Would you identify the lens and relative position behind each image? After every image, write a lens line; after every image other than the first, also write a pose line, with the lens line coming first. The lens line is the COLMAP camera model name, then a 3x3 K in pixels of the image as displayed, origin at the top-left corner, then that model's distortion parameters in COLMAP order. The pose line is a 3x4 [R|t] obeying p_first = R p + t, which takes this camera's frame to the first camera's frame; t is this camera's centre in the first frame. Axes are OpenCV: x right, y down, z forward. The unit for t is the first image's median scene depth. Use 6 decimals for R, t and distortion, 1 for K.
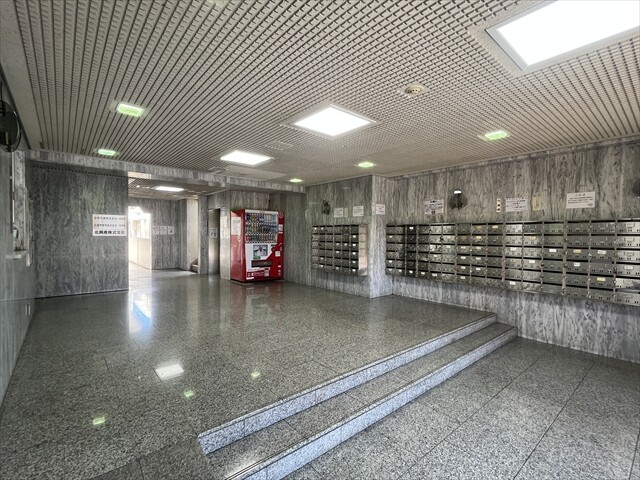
lens RADIAL K [[305.2, 0, 320.4], [0, 305.2, 240.5], [0, 0, 1]] dist [-0.001611, -0.000049]
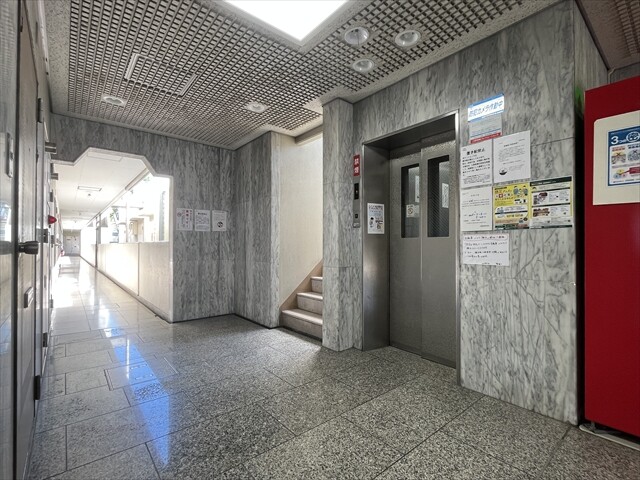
lens RADIAL K [[305.2, 0, 319.6], [0, 305.2, 240.8], [0, 0, 1]] dist [-0.001611, -0.000049]
pose [[0.999856, -0.015147, -0.007638, -0.355320], [0.014995, 0.999694, -0.019656, 0.002137], [0.007934, 0.019538, 0.999778, 0.598626]]
